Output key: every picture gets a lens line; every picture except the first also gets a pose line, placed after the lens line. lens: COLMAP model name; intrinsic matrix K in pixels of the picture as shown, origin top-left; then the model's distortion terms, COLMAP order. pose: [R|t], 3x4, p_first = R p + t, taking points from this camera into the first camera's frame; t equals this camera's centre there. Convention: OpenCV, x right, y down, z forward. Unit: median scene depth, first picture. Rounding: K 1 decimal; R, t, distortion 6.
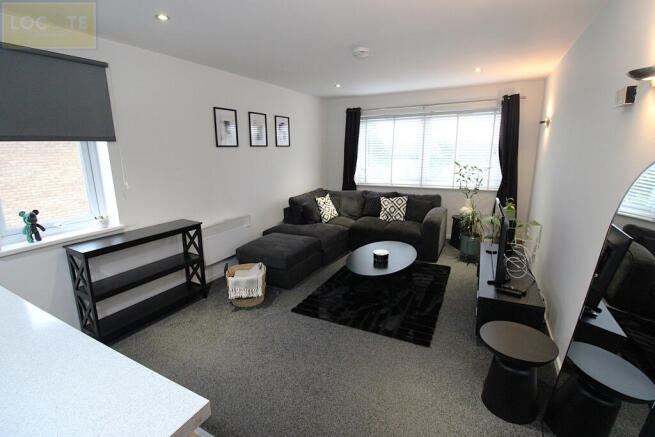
lens RADIAL K [[308.6, 0, 327.5], [0, 308.6, 218.5], [0, 0, 1]] dist [-0.005081, -0.001502]
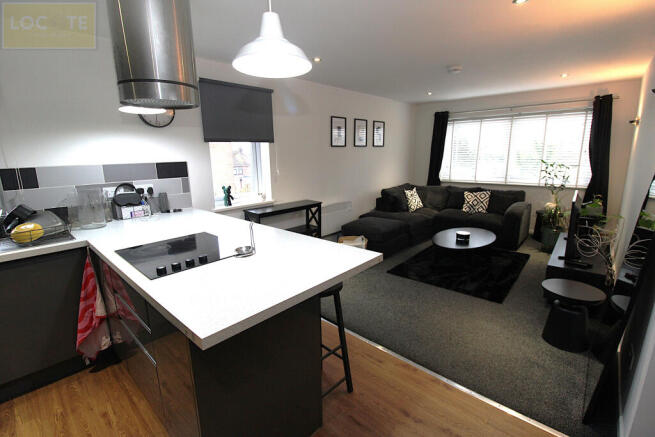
lens RADIAL K [[308.6, 0, 327.5], [0, 308.6, 218.5], [0, 0, 1]] dist [-0.005081, -0.001502]
pose [[0.970447, 0.048416, -0.236406, -0.047154], [-0.049866, 0.998756, -0.000155, 0.064594], [0.236104, 0.011939, 0.971654, -0.236552]]
